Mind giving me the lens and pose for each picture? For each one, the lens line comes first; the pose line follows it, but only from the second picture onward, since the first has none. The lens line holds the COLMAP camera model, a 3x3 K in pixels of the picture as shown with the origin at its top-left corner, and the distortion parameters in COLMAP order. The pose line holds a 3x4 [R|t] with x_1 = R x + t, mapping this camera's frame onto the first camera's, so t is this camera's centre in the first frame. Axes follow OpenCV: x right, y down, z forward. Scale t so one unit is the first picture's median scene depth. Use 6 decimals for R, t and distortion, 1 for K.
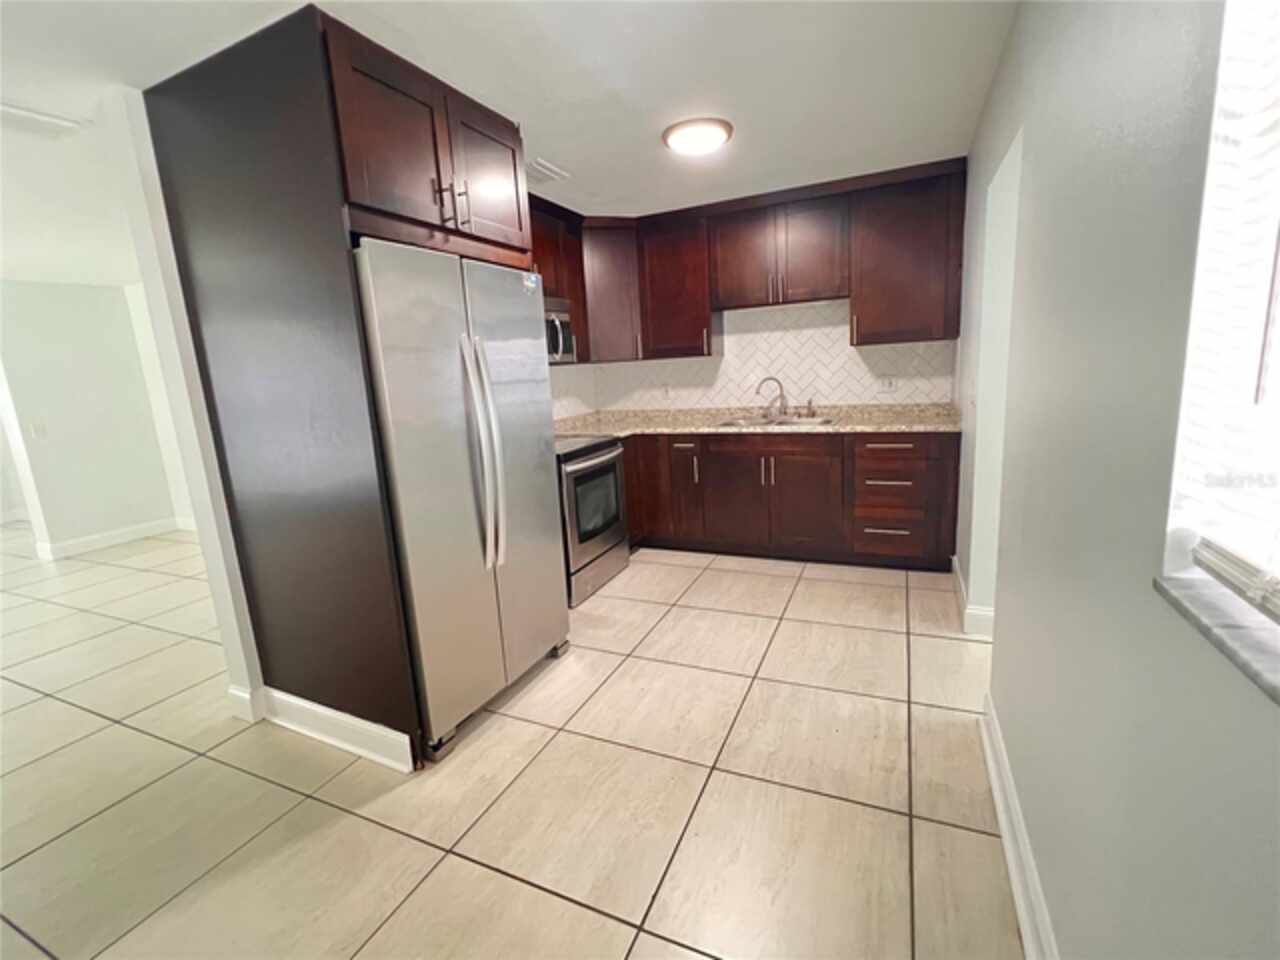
lens RADIAL K [[569.1, 0, 636.0], [0, 569.1, 478.6], [0, 0, 1]] dist [-0.004079, 0.000448]
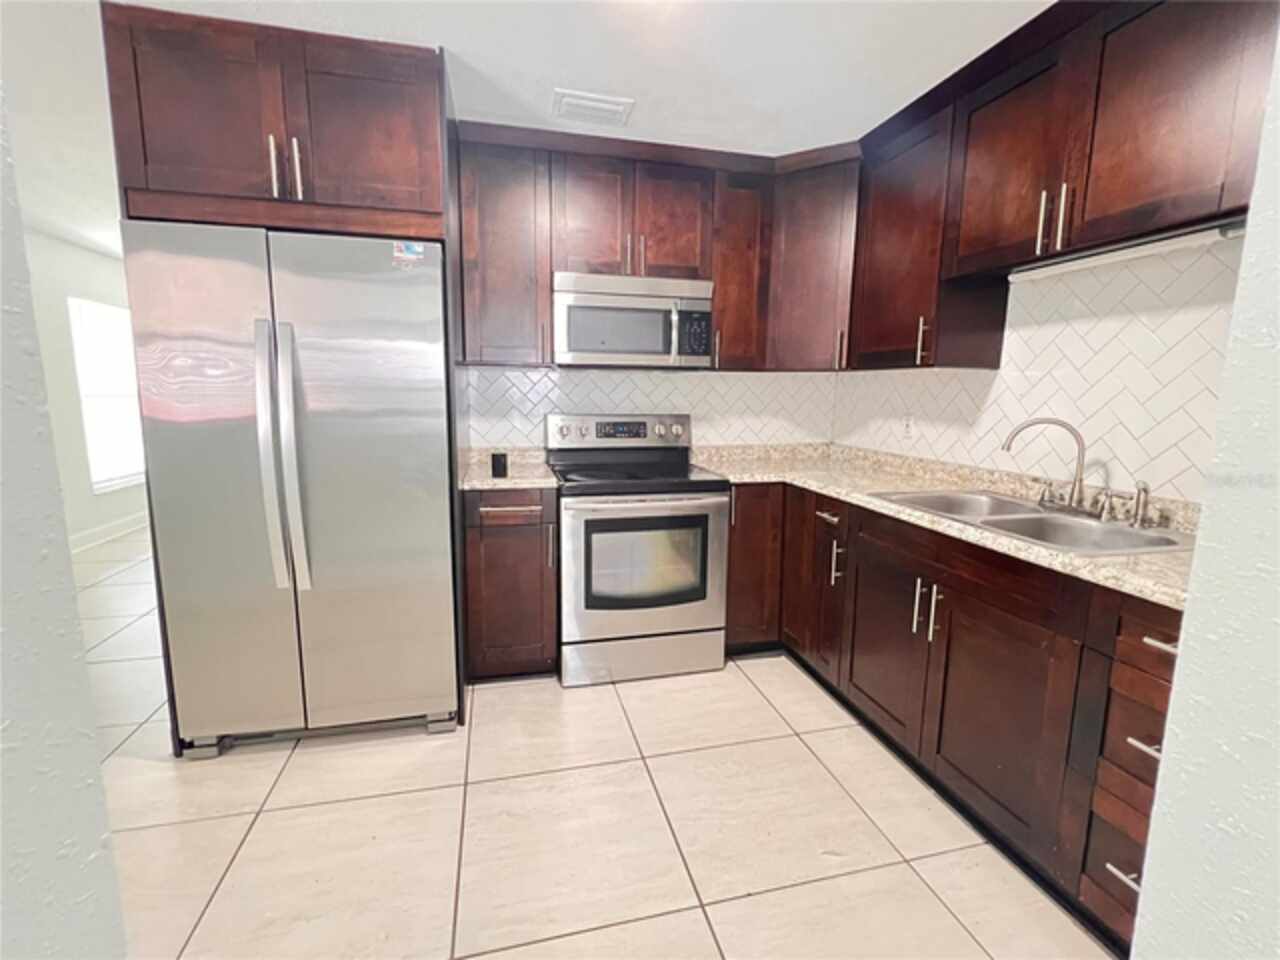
lens RADIAL K [[569.1, 0, 639.0], [0, 569.1, 477.9], [0, 0, 1]] dist [-0.004079, 0.000448]
pose [[0.618711, 0.186701, -0.763112, 0.405735], [-0.199760, 0.976813, 0.077025, -0.104402], [0.759798, 0.104783, 0.641660, 0.478665]]
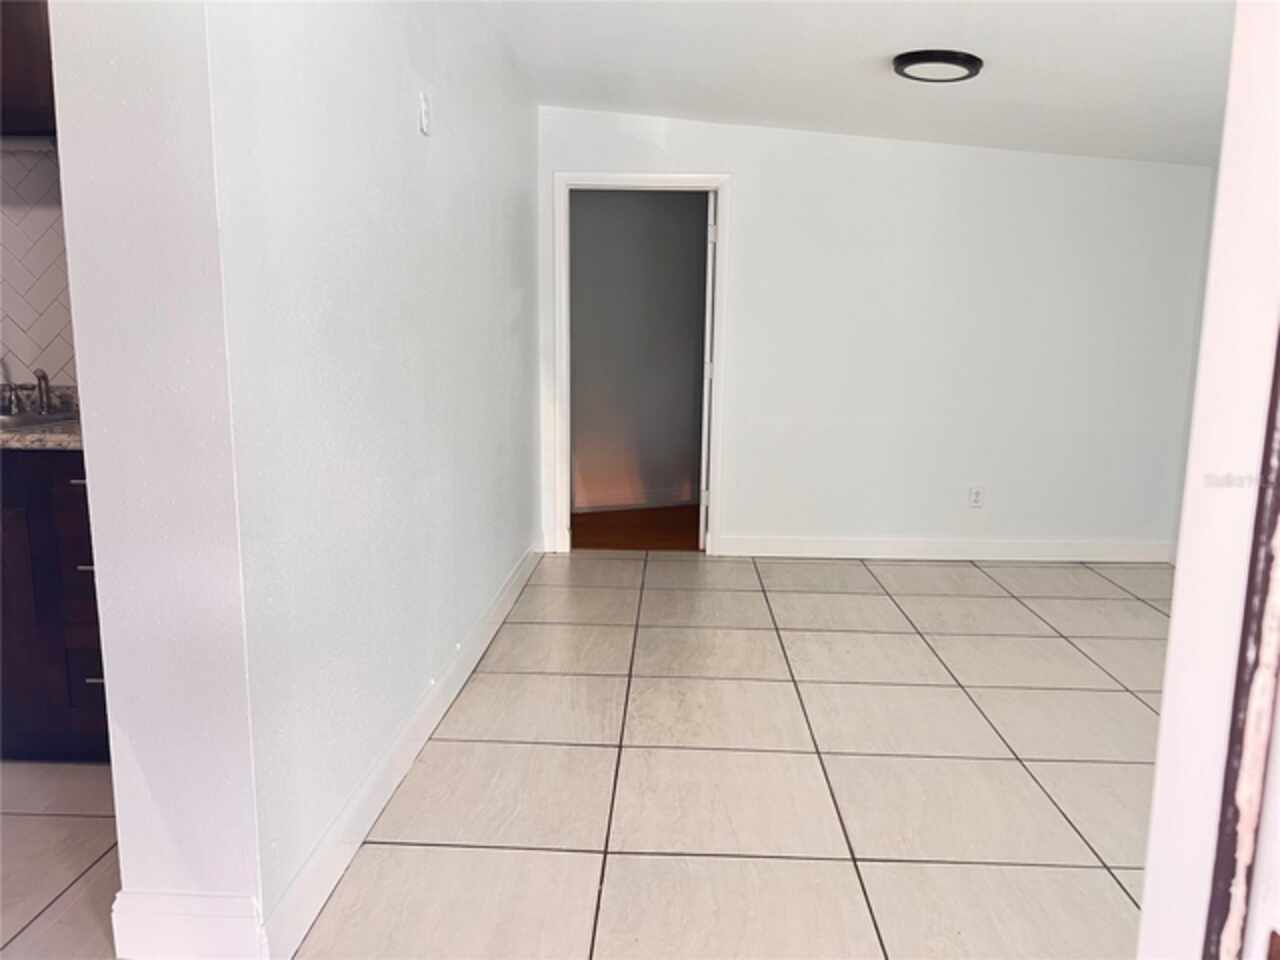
lens RADIAL K [[969.4, 0, 639.9], [0, 969.4, 481.8], [0, 0, 1]] dist [-0.000546, -0.001501]
pose [[0.921293, 0.009085, 0.388763, 0.454520], [0.004331, 0.999425, -0.033618, -0.027091], [-0.388845, 0.032656, 0.920724, 0.155248]]
